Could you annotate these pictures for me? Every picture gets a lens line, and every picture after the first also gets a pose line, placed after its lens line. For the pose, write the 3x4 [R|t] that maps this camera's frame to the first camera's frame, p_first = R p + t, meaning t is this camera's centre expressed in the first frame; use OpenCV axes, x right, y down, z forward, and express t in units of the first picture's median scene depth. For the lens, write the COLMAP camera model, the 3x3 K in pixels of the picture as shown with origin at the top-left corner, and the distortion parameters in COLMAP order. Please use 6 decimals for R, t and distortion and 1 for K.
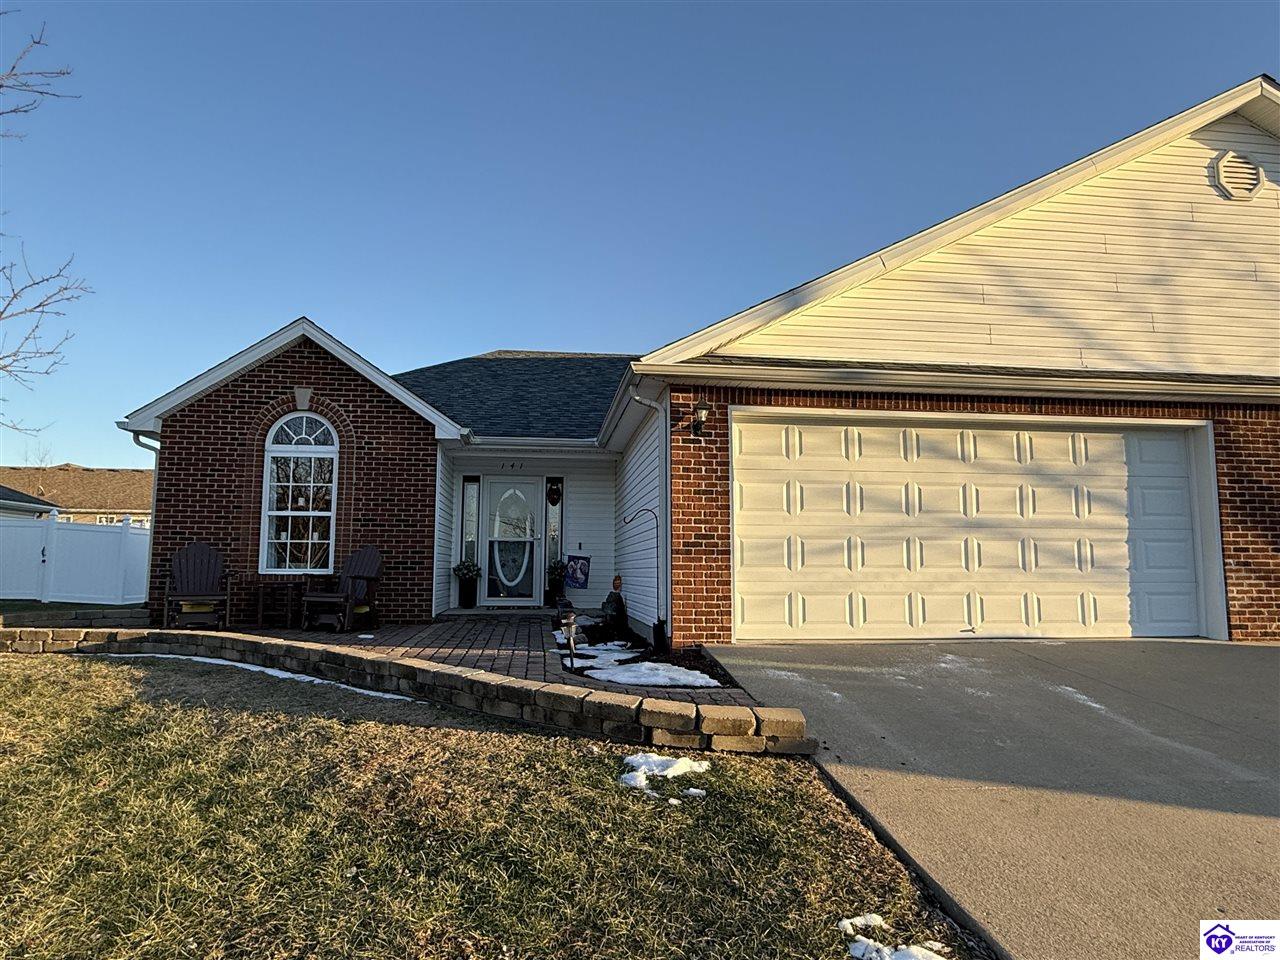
lens RADIAL K [[794.2, 0, 637.4], [0, 794.2, 485.2], [0, 0, 1]] dist [0.001241, 0.000663]
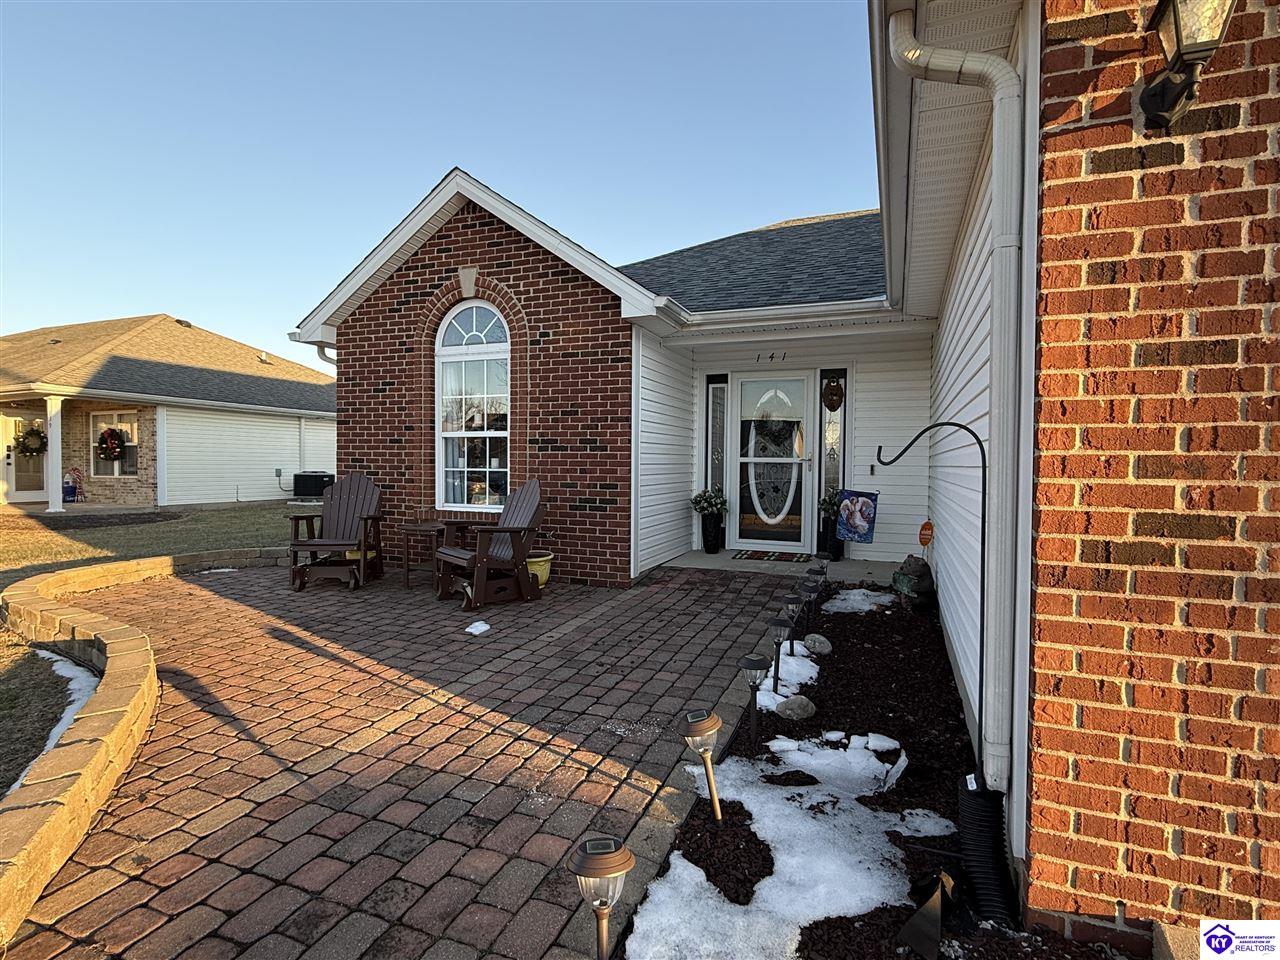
lens RADIAL K [[652.1, 0, 635.7], [0, 652.1, 480.2], [0, 0, 1]] dist [0.000356, -0.000113]
pose [[0.877992, 0.015964, -0.478409, 0.020928], [0.047317, 0.991654, 0.119928, 0.011628], [0.476331, -0.127933, 0.869909, 0.528984]]
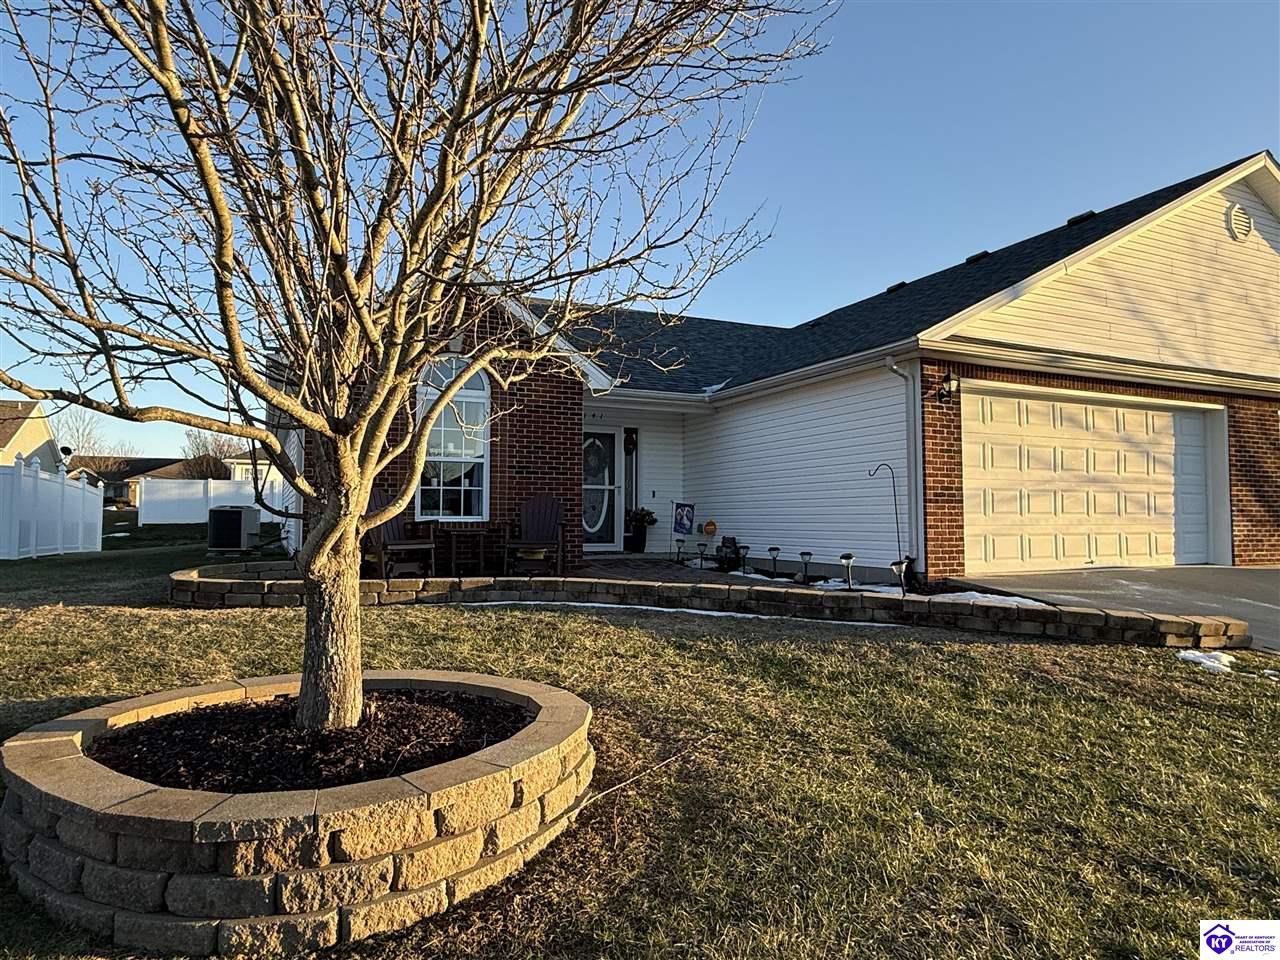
lens RADIAL K [[793.2, 0, 640.0], [0, 793.2, 480.0], [0, 0, 1]] dist [0.001493, -0.000100]
pose [[0.951002, 0.011345, 0.308978, -0.521747], [-0.029971, 0.998003, 0.055603, 0.000081], [-0.307730, -0.062139, 0.949442, 0.009151]]
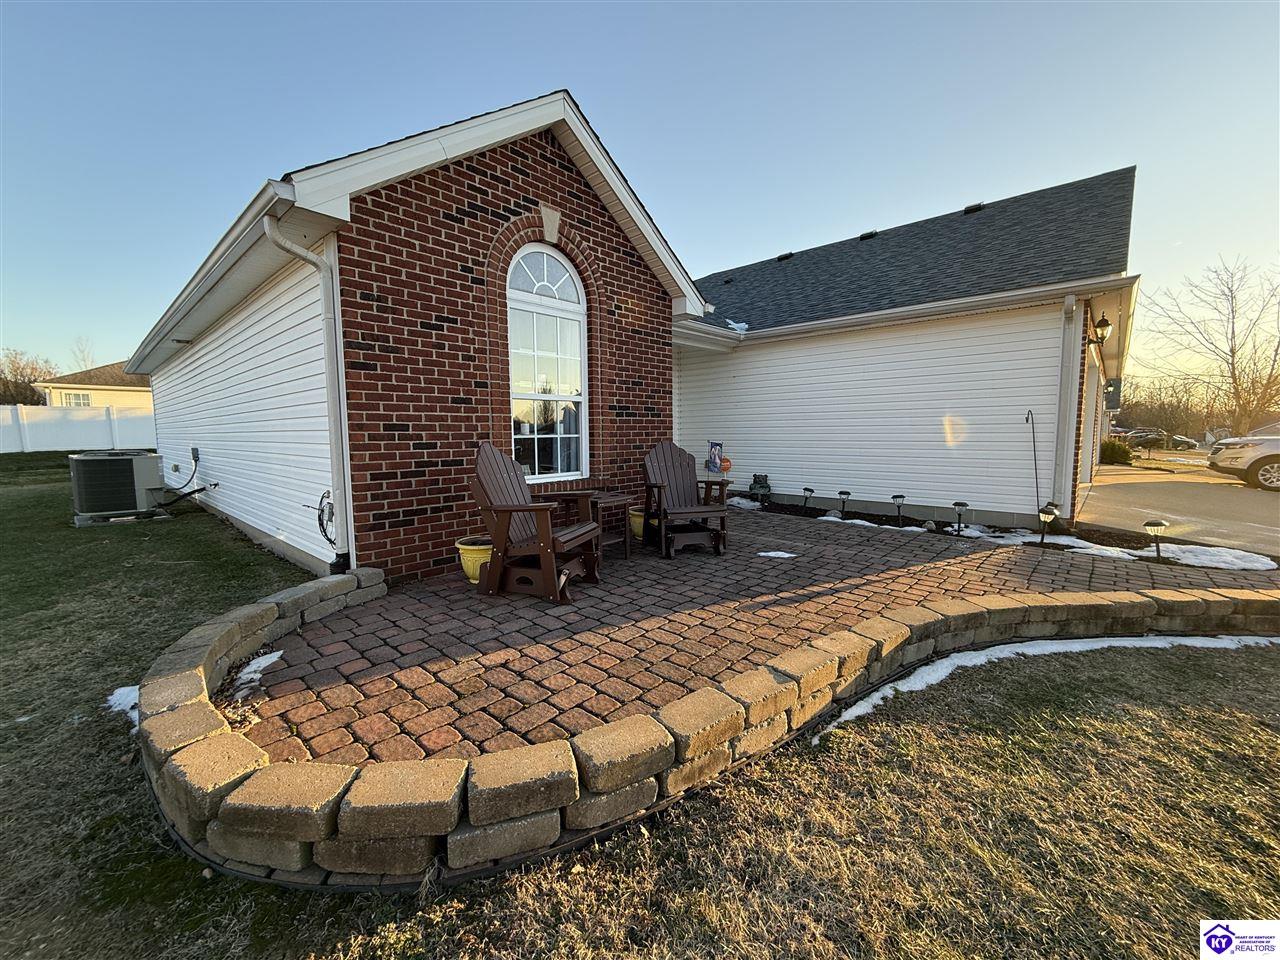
lens RADIAL K [[518.6, 0, 646.7], [0, 518.6, 481.6], [0, 0, 1]] dist [-0.000066, -0.000019]
pose [[0.755644, -0.075931, 0.650567, -0.686304], [-0.058356, 0.981503, 0.182336, 0.020685], [-0.652378, -0.175746, 0.737235, 0.604803]]
